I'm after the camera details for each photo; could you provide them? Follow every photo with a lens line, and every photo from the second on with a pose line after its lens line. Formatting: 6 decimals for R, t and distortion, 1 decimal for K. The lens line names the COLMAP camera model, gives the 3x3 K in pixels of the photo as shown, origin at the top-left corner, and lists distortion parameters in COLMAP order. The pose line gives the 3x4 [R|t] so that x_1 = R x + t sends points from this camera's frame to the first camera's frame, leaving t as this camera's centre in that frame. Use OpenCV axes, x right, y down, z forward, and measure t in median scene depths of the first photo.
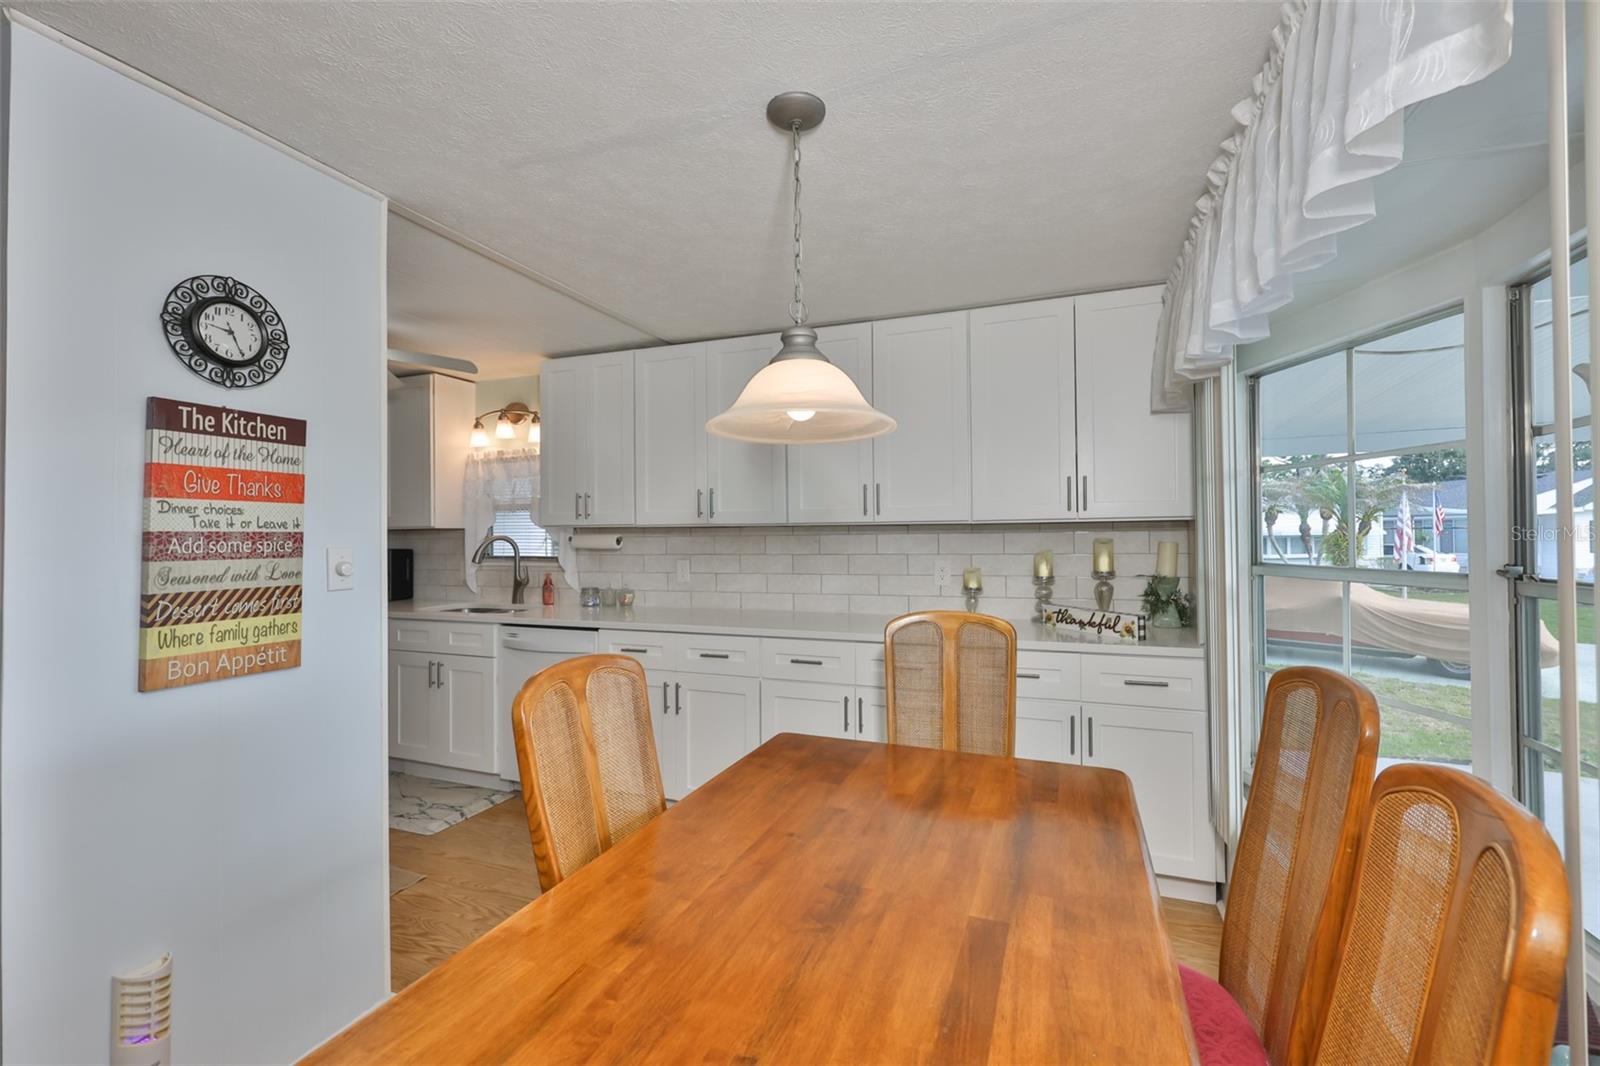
lens RADIAL K [[645.3, 0, 806.5], [0, 645.3, 531.1], [0, 0, 1]] dist [-0.003557, -0.000130]
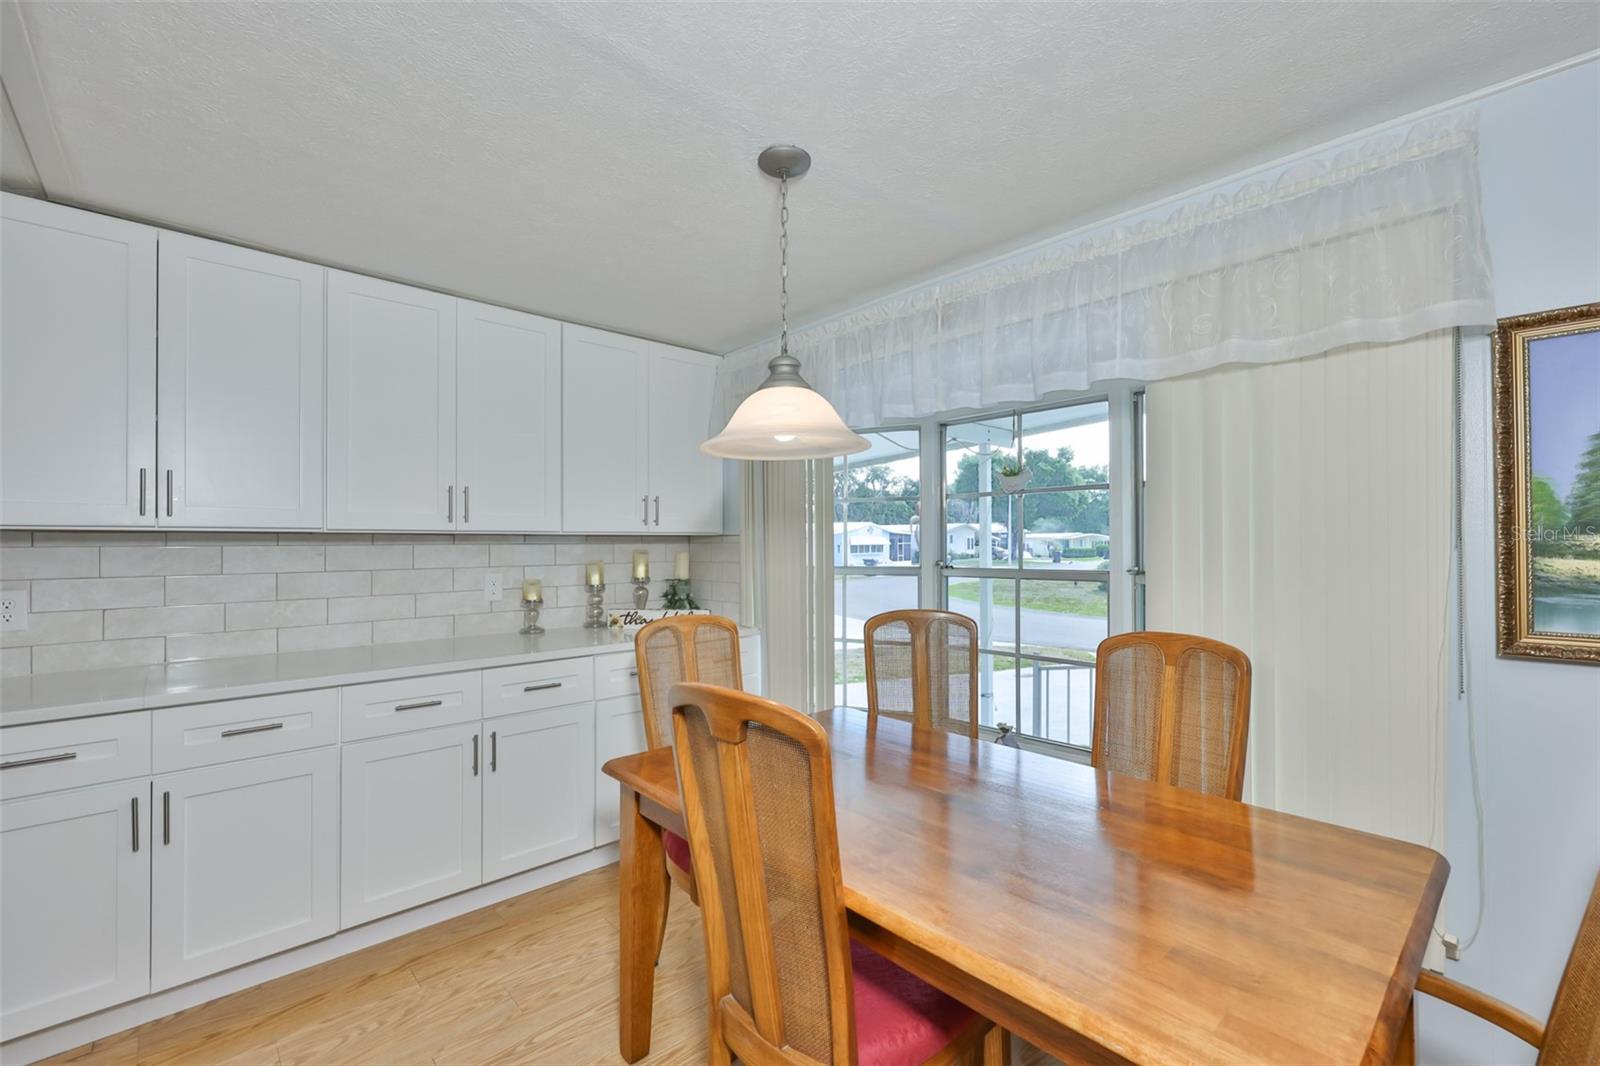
lens RADIAL K [[688.4, 0, 790.4], [0, 688.4, 533.3], [0, 0, 1]] dist [-0.002515, -0.000415]
pose [[0.440672, 0.021673, 0.897406, -0.470574], [-0.006782, 0.999760, -0.020815, 0.005779], [-0.897642, 0.003087, 0.440714, 0.183784]]
